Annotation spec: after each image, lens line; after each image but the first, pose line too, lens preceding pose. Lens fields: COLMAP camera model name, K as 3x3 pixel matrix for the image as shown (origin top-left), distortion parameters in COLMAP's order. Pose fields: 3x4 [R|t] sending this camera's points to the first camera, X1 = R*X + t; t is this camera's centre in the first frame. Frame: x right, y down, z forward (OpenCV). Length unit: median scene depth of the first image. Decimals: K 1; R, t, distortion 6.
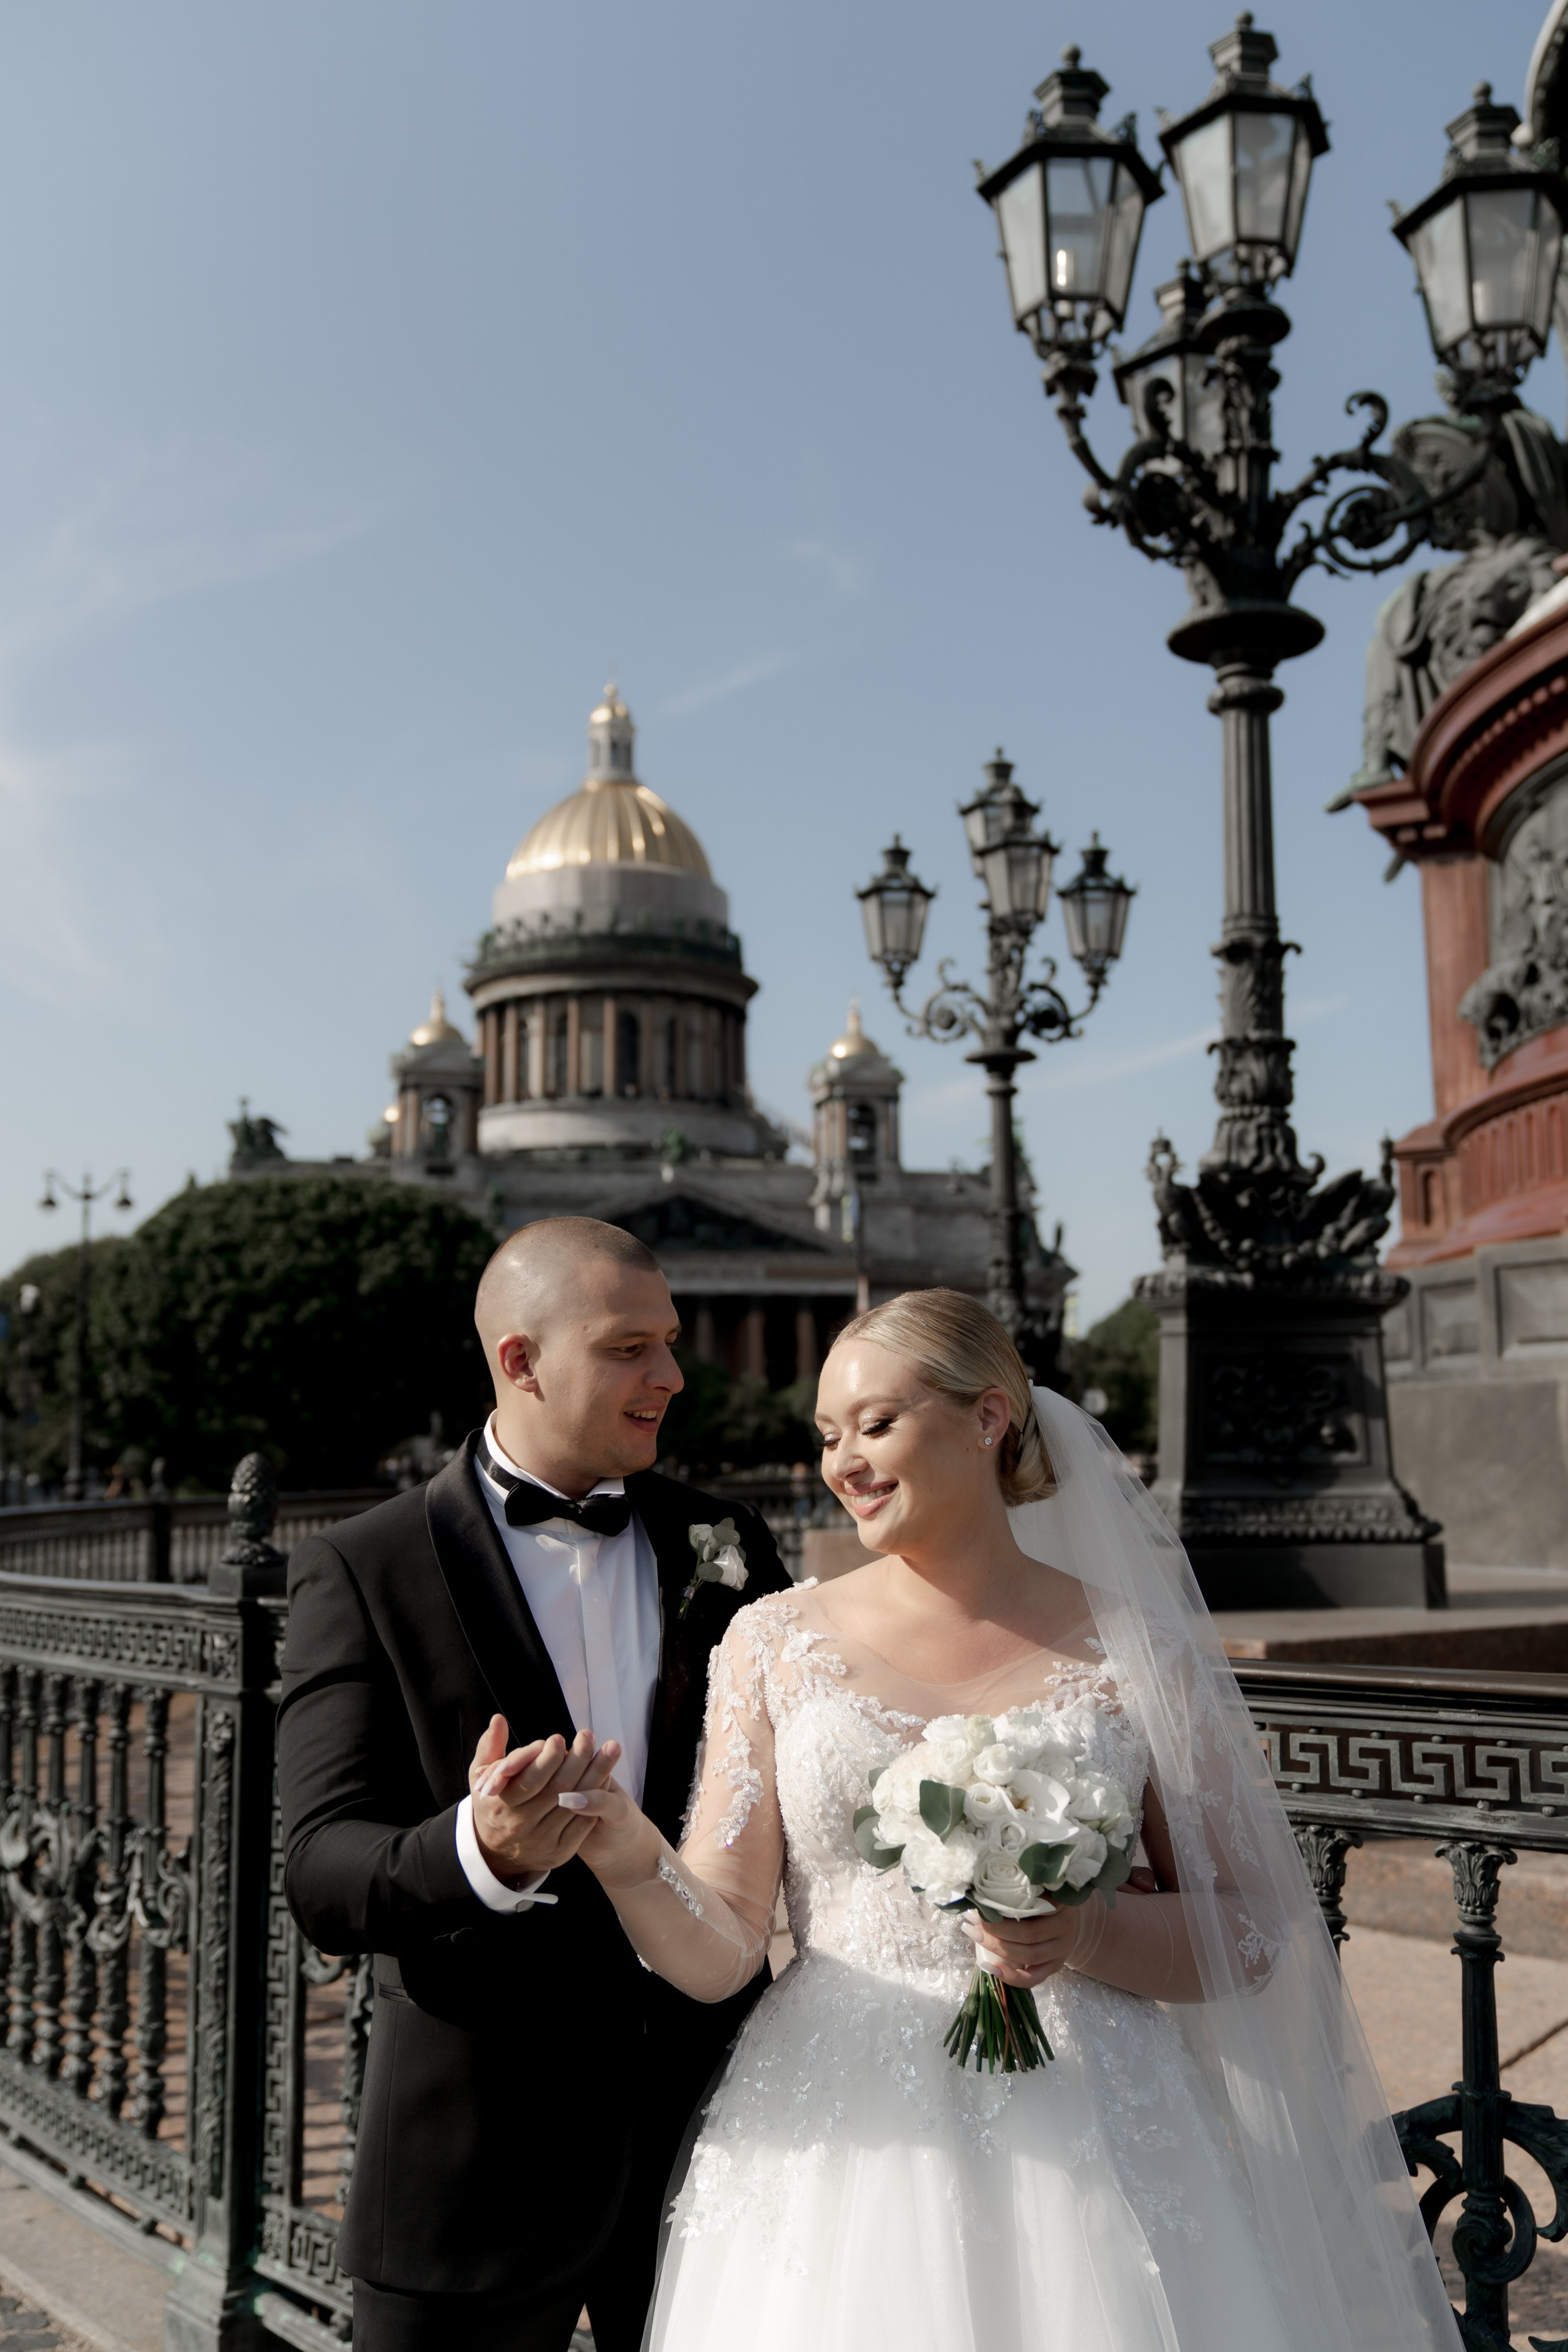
lens RADIAL K [[2248.9, 0, 790.6], [0, 2248.9, 1172.3], [0, 0, 1]] dist [0.005174, -0.001807]
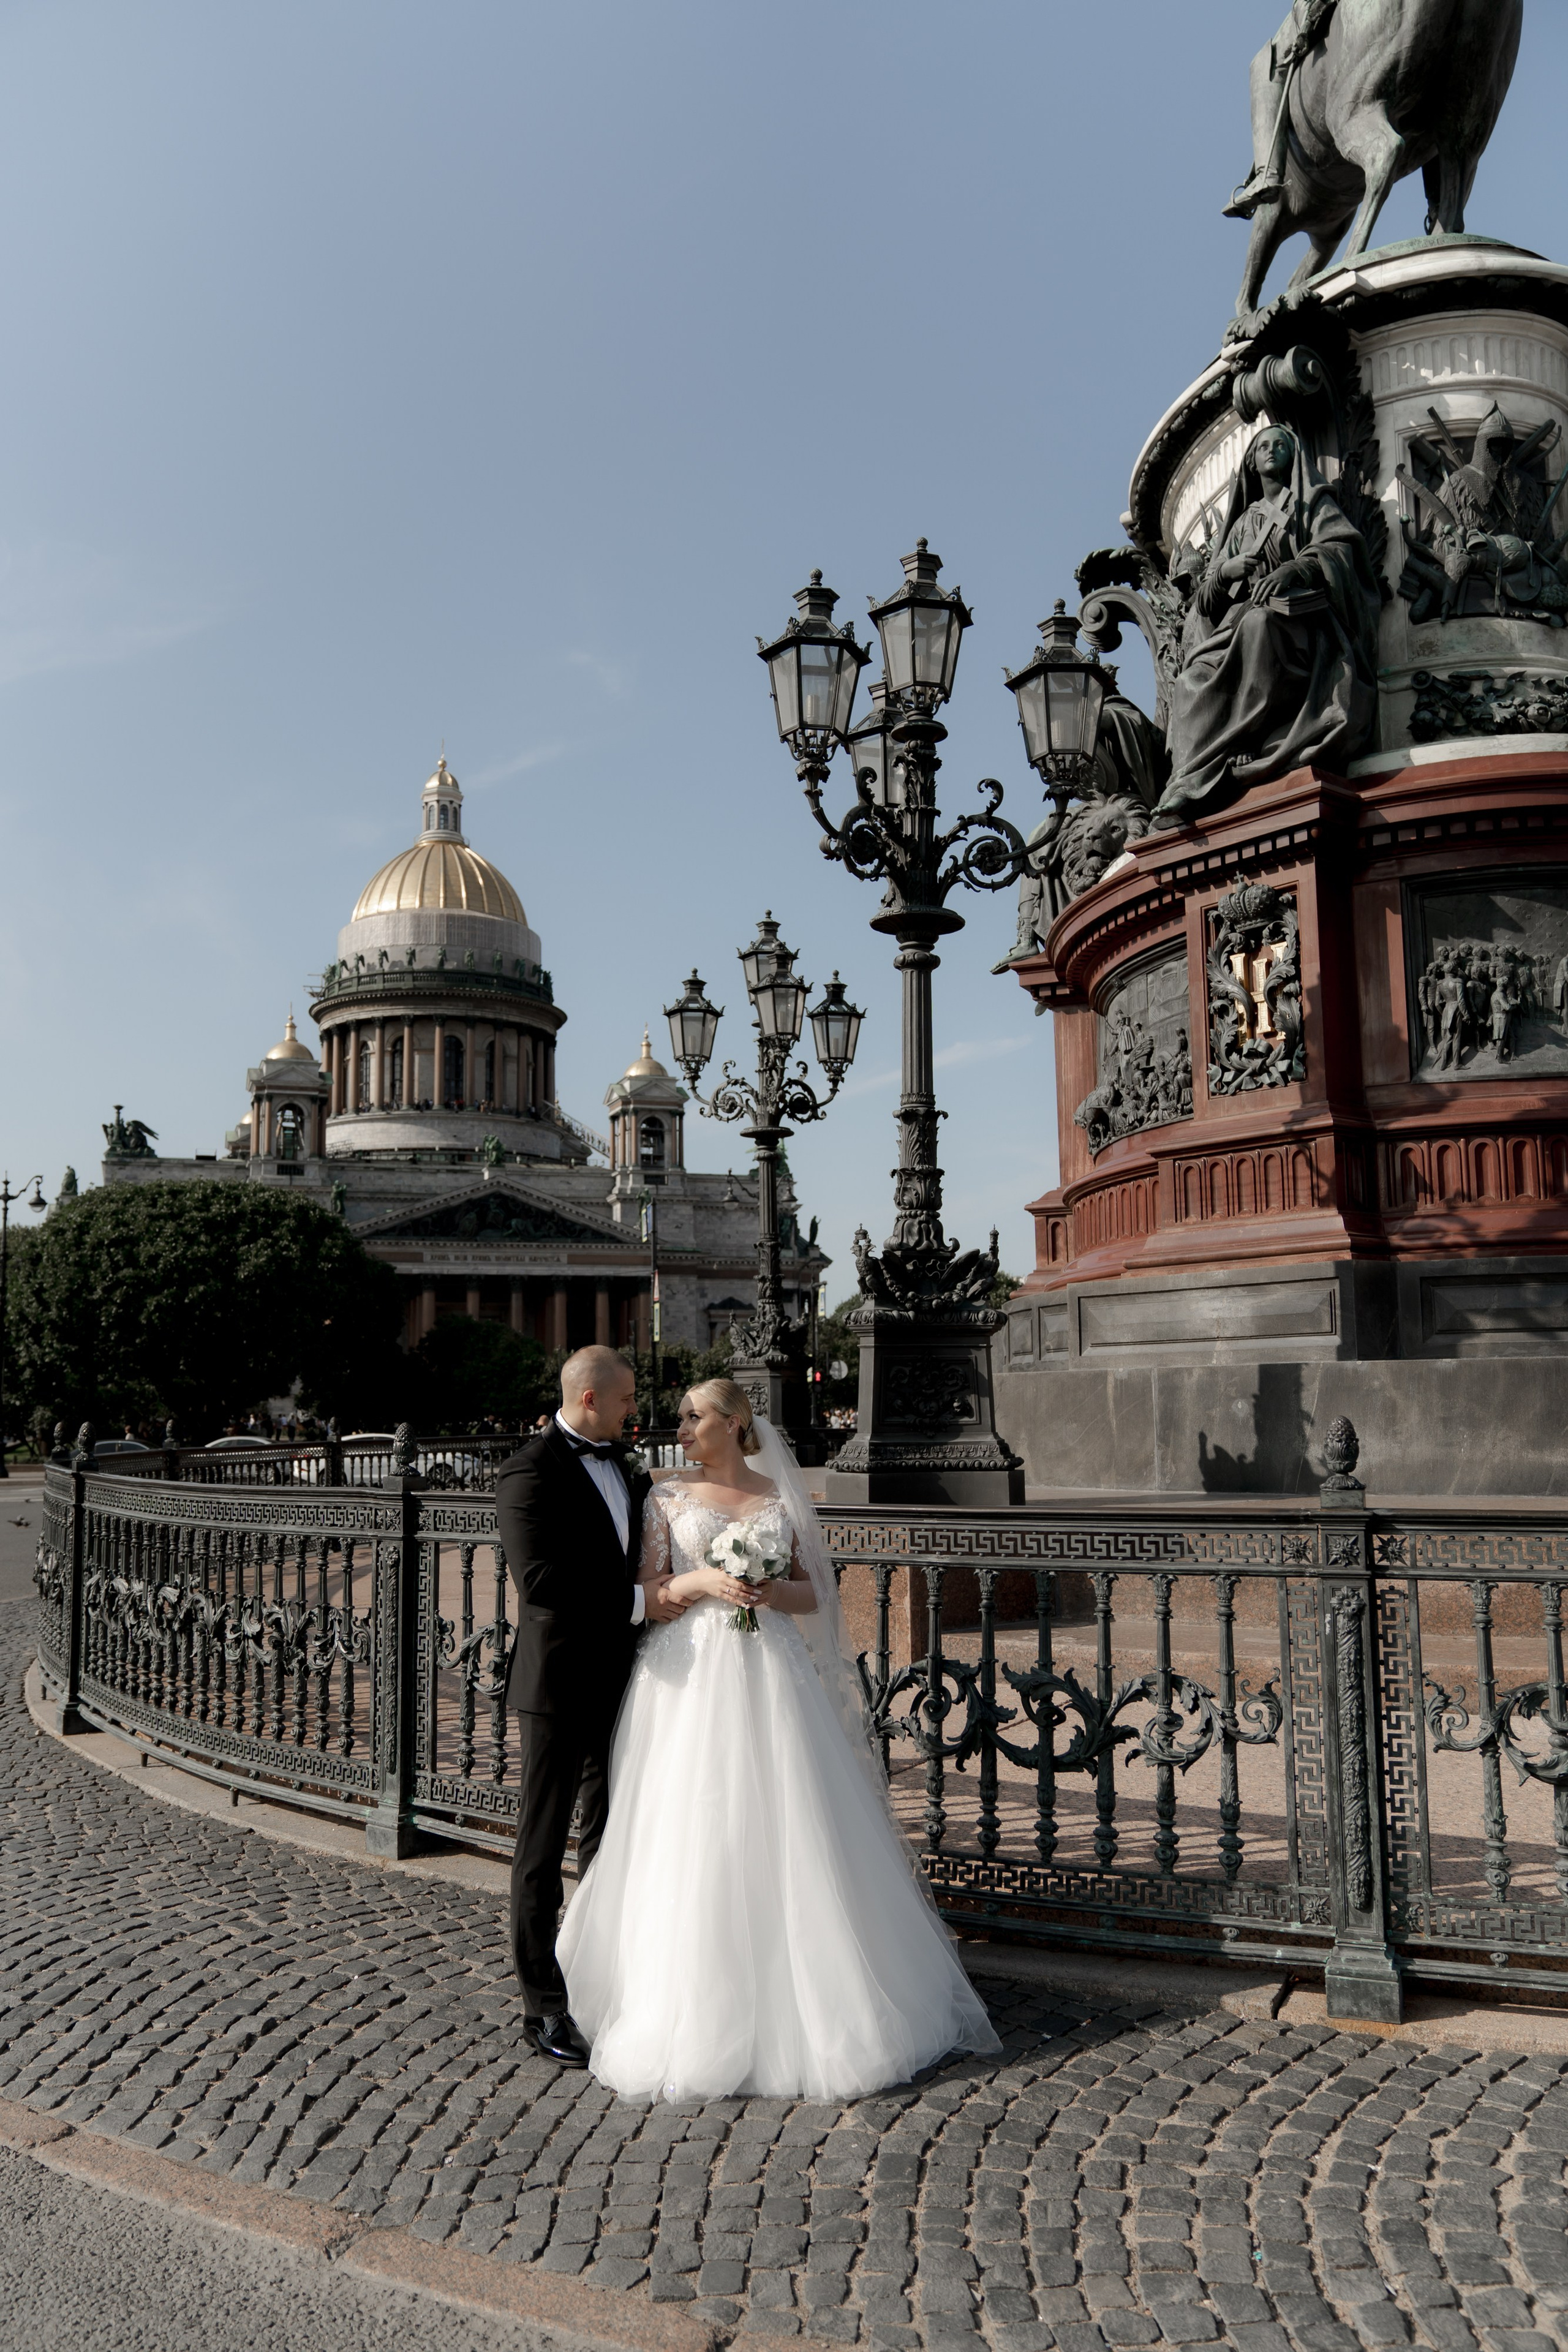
lens RADIAL K [[1883.5, 0, 780.4], [0, 1883.5, 1180.4], [0, 0, 1]] dist [-0.008265, 0.008225]
pose [[0.994876, 0.011232, 0.100479, -0.034104], [-0.011516, 0.999931, 0.002245, -0.050387], [-0.100447, -0.003391, 0.994937, -0.361461]]
